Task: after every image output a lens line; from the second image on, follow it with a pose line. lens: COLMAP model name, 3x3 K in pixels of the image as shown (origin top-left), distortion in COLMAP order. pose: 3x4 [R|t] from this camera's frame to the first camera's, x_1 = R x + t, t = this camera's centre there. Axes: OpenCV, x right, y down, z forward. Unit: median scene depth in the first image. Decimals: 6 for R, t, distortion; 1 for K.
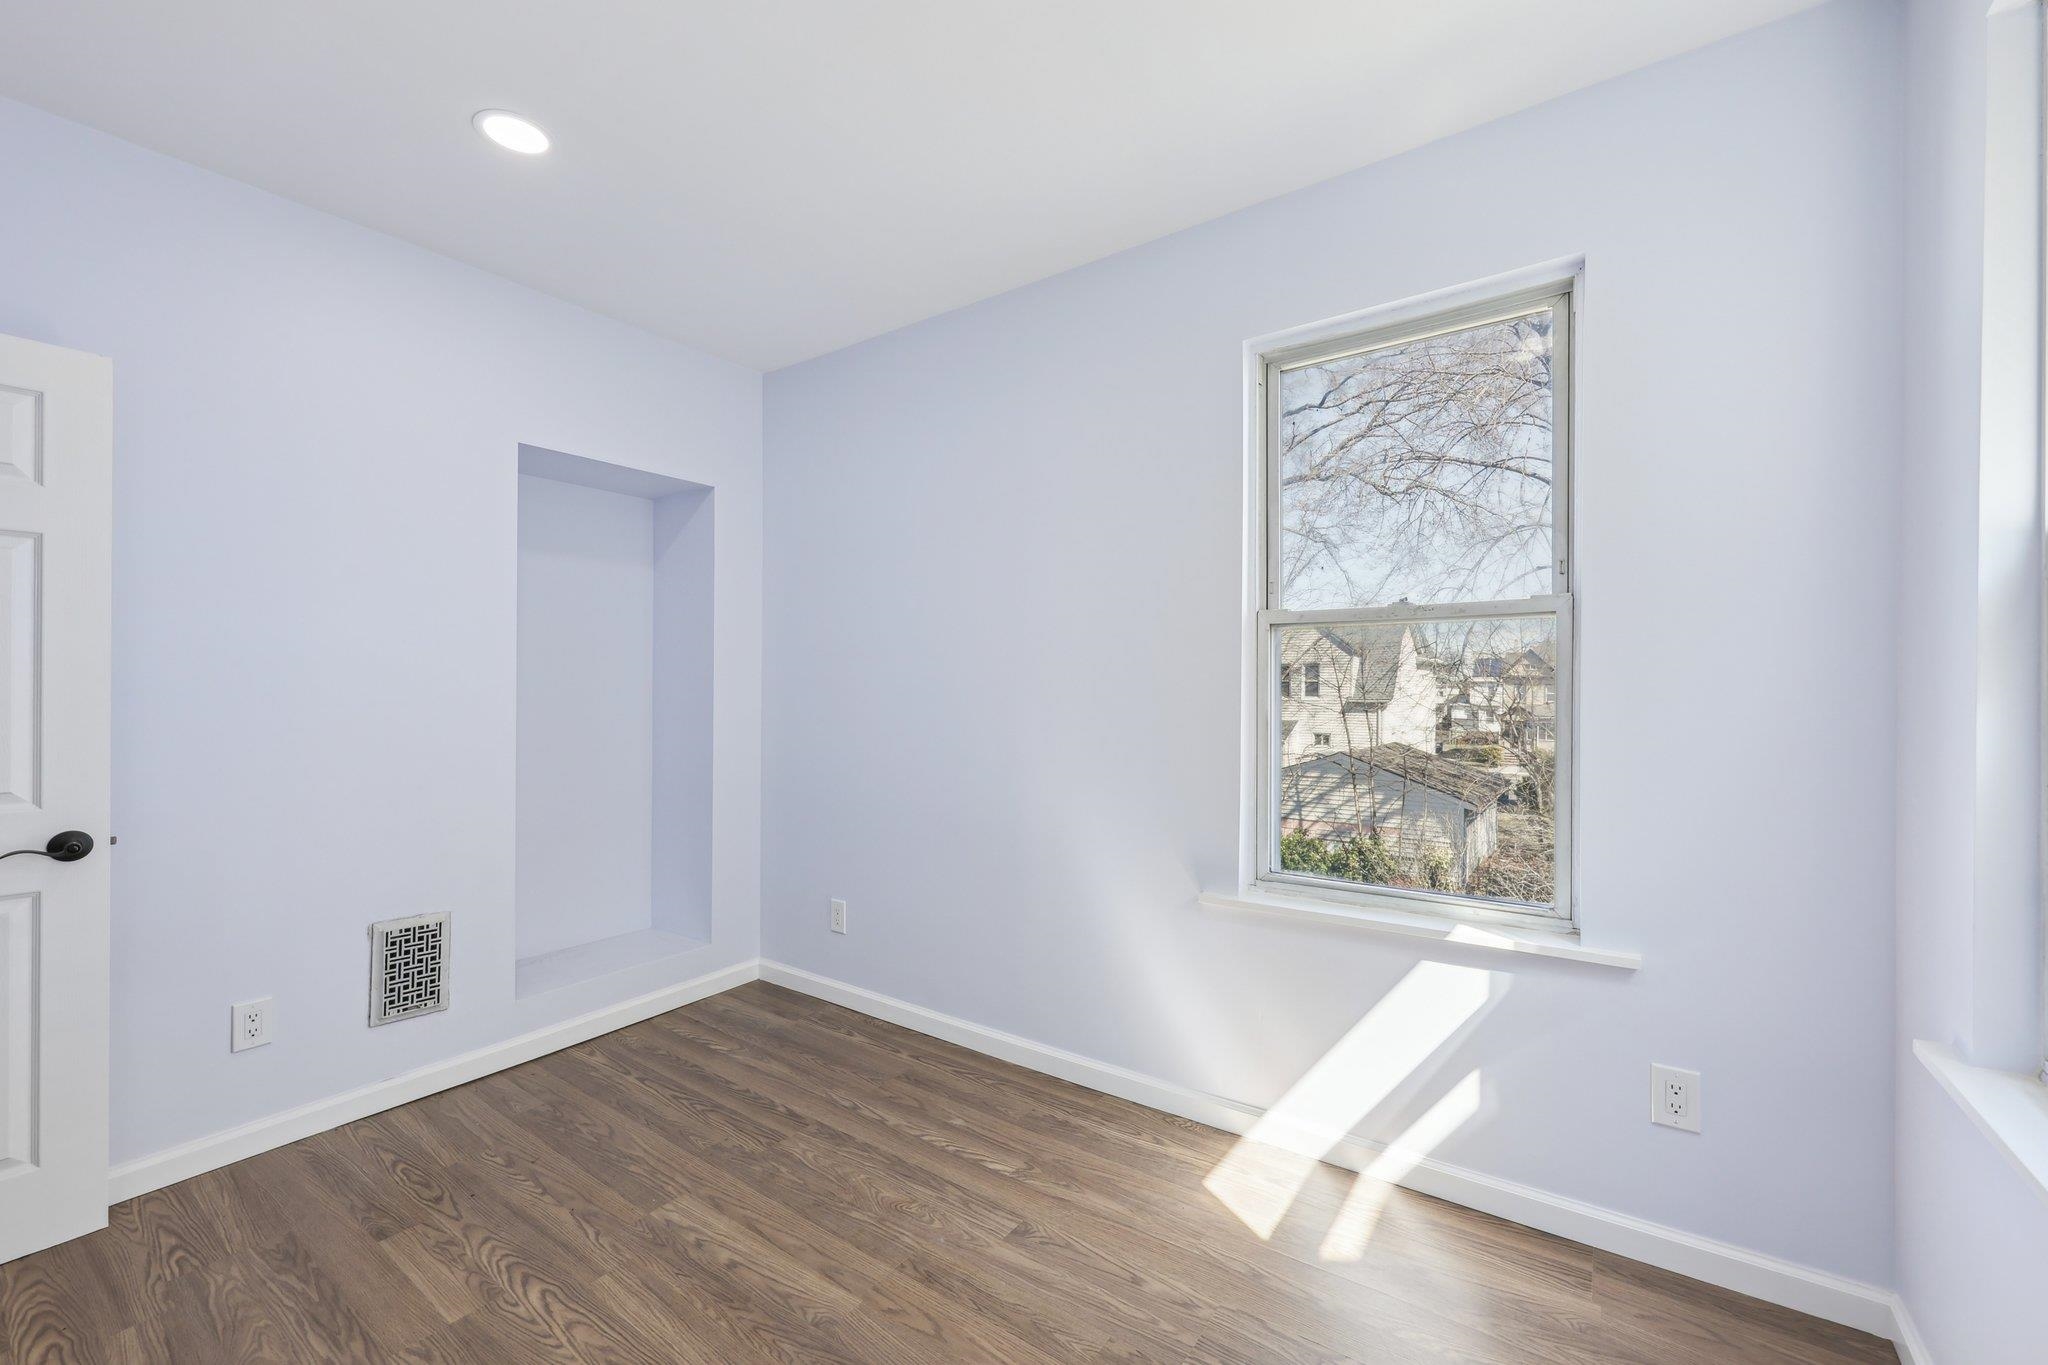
lens RADIAL K [[825.1, 0, 1023.1], [0, 825.1, 684.5], [0, 0, 1]] dist [0.001219, -0.000535]
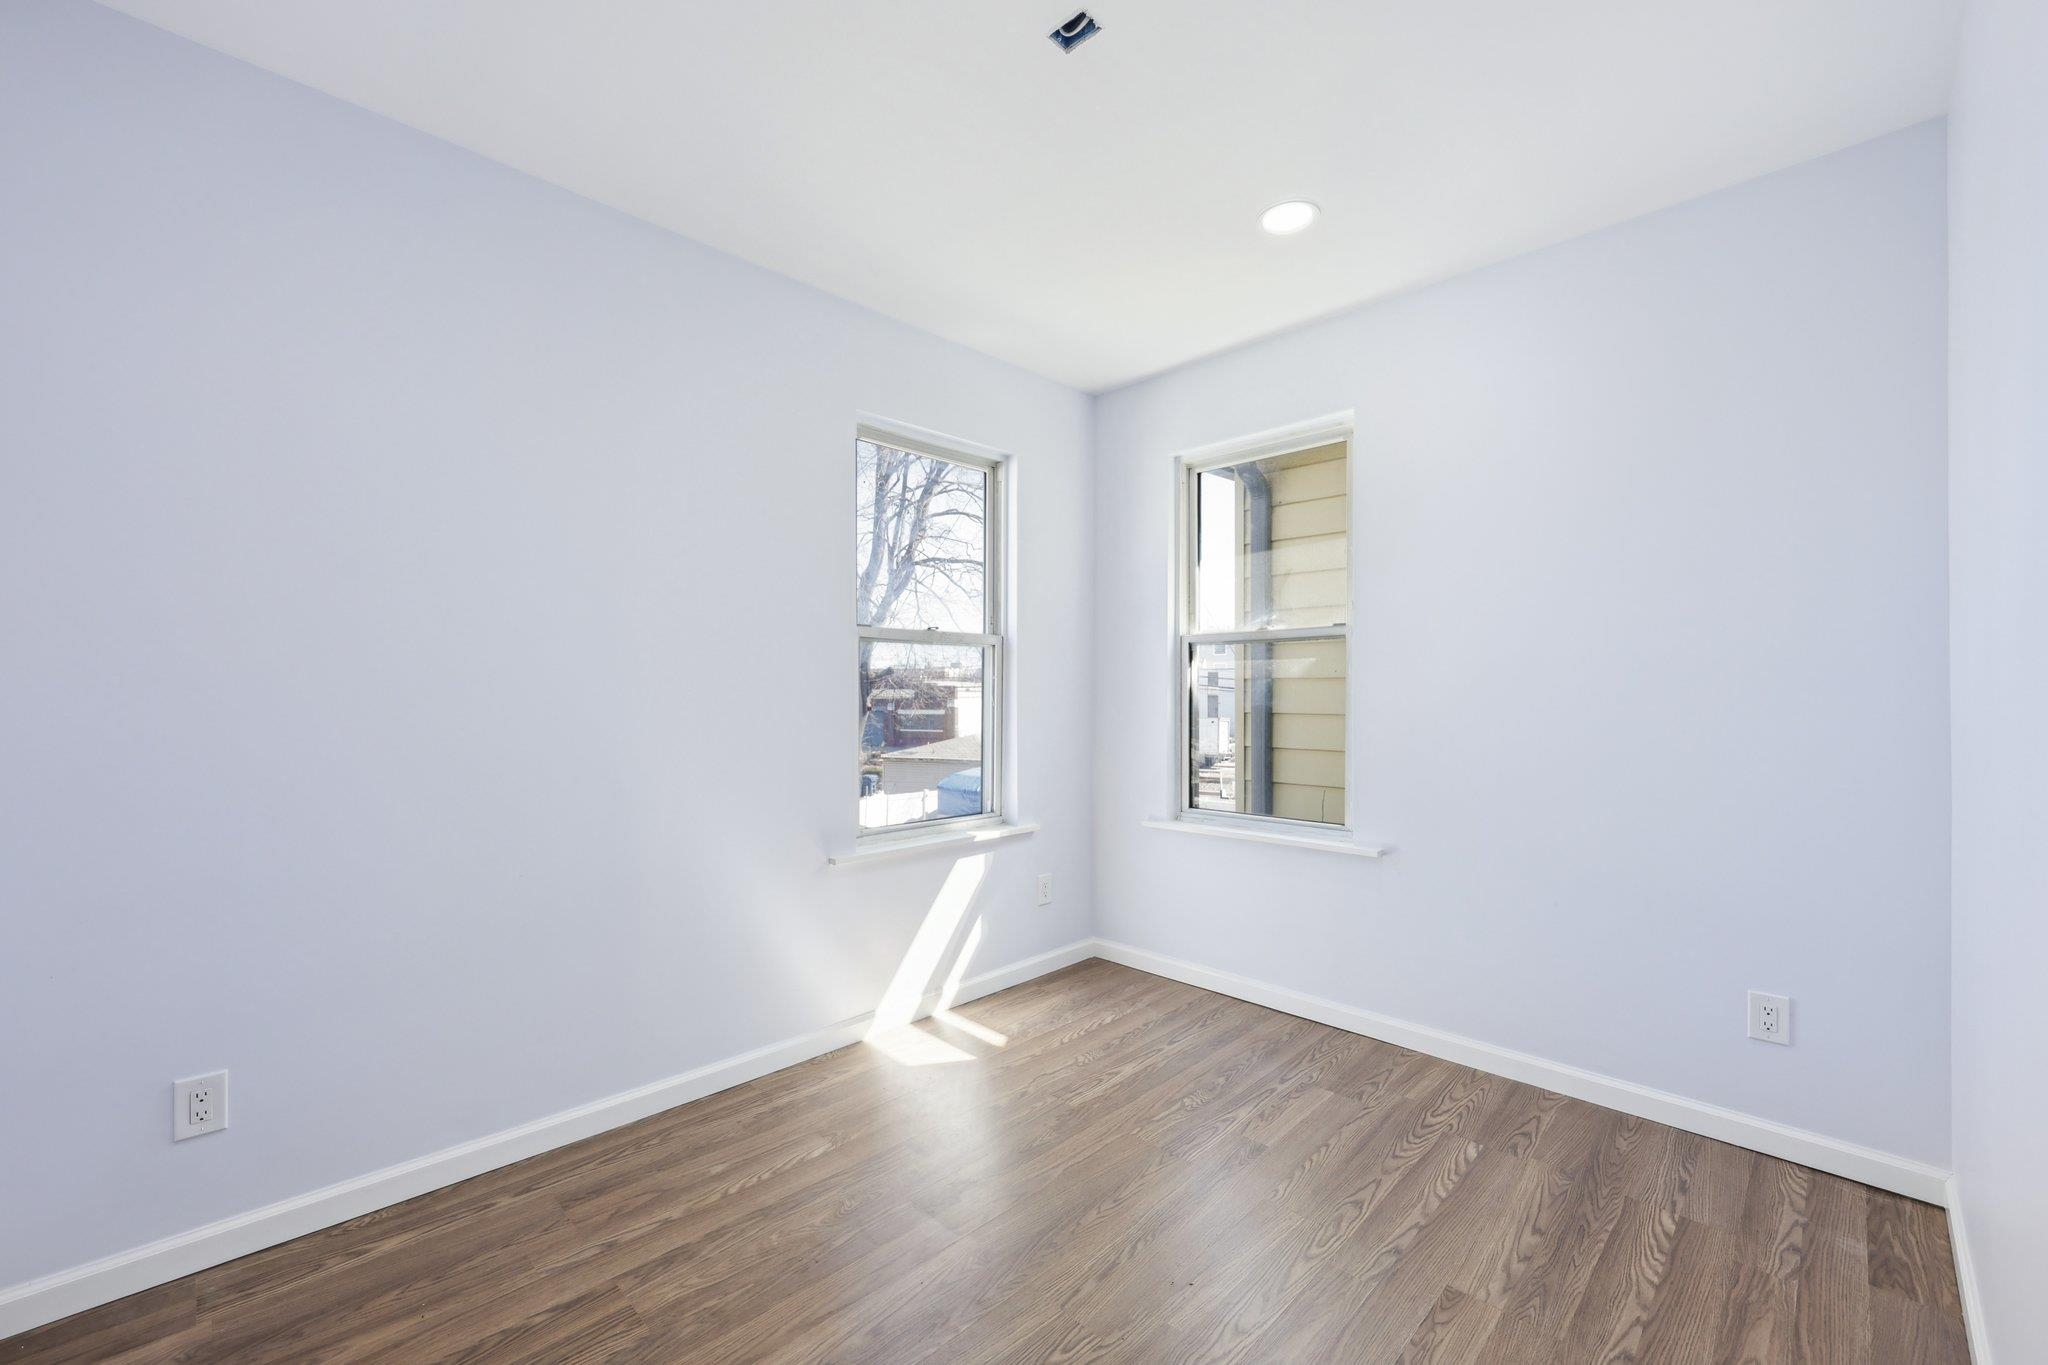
lens RADIAL K [[825.1, 0, 1023.6], [0, 825.1, 692.2], [0, 0, 1]] dist [0.001219, -0.000535]
pose [[0.165197, 0.001637, 0.986259, -0.929980], [-0.010714, 0.999943, 0.000135, 0.009875], [-0.986202, -0.010589, 0.165205, 0.543475]]
